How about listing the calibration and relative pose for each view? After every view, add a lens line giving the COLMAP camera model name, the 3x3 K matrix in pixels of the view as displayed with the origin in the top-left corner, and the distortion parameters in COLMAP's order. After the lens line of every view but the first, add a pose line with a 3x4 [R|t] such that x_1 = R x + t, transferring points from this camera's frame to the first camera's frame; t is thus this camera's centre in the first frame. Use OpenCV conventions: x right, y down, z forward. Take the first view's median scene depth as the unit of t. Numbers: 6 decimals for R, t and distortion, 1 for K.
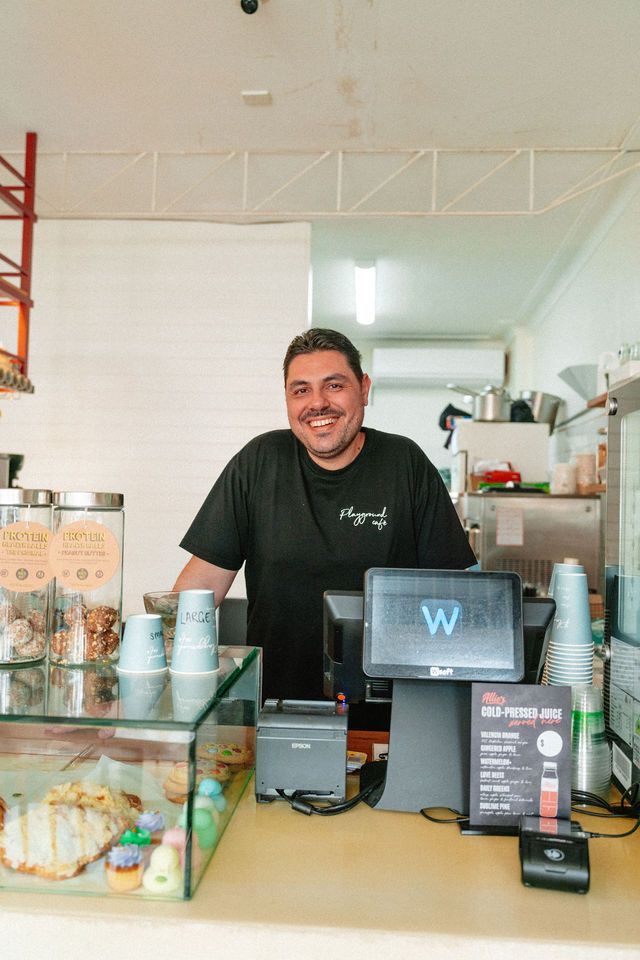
lens RADIAL K [[842.7, 0, 307.8], [0, 842.7, 479.5], [0, 0, 1]] dist [-0.000714, 0.002645]
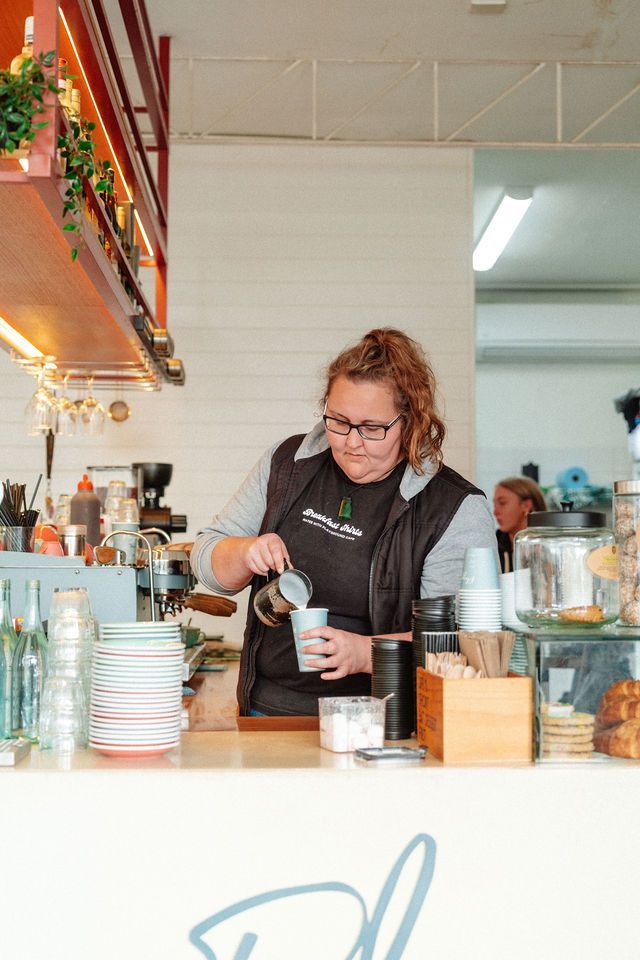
lens RADIAL K [[1501.5, 0, 320.0], [0, 1501.5, 480.0], [0, 0, 1]] dist [-0.007691, 0.115716]
pose [[0.993861, -0.016118, 0.109458, -0.328133], [0.018385, 0.999636, -0.019731, 0.012174], [-0.109100, 0.021623, 0.993796, -0.320666]]
